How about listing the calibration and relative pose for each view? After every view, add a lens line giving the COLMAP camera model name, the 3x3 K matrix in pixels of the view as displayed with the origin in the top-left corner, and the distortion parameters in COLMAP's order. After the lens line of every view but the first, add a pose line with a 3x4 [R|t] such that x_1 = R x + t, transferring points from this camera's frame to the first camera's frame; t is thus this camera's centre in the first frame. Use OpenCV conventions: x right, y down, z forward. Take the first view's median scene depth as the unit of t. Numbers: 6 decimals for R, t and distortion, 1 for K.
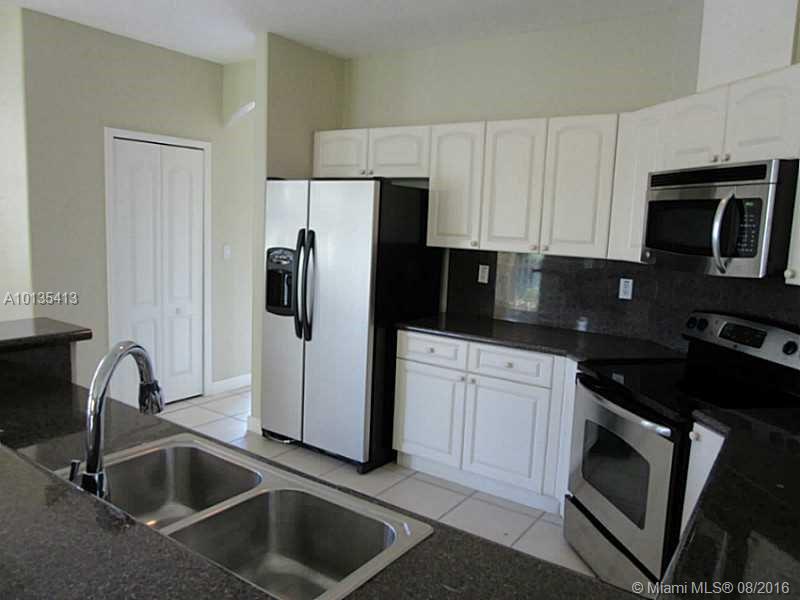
lens RADIAL K [[601.8, 0, 400.0], [0, 601.8, 299.5], [0, 0, 1]] dist [-0.011323, 0.004681]
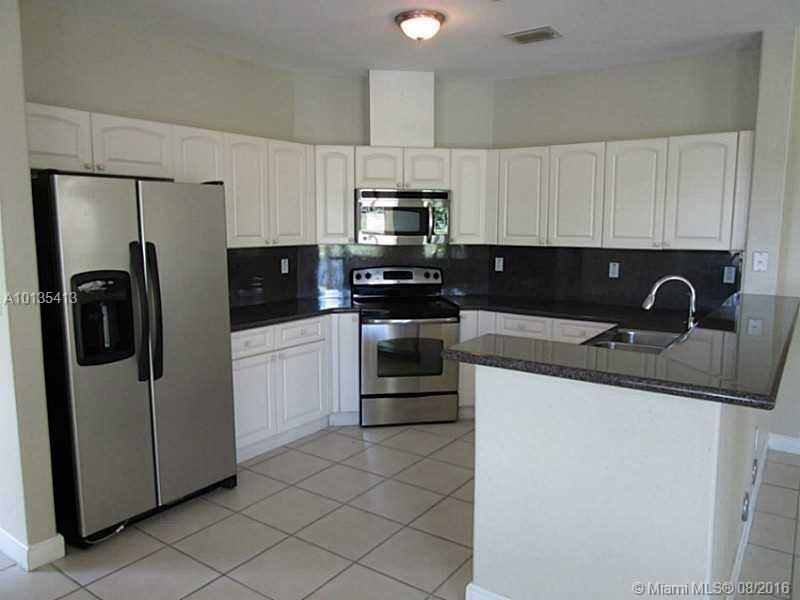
lens RADIAL K [[601.8, 0, 404.8], [0, 601.8, 298.3], [0, 0, 1]] dist [-0.011323, 0.004681]
pose [[0.010058, -0.171036, 0.985213, -0.931427], [0.130001, 0.977125, 0.168304, -0.130927], [-0.991463, 0.126386, 0.032063, 0.634297]]
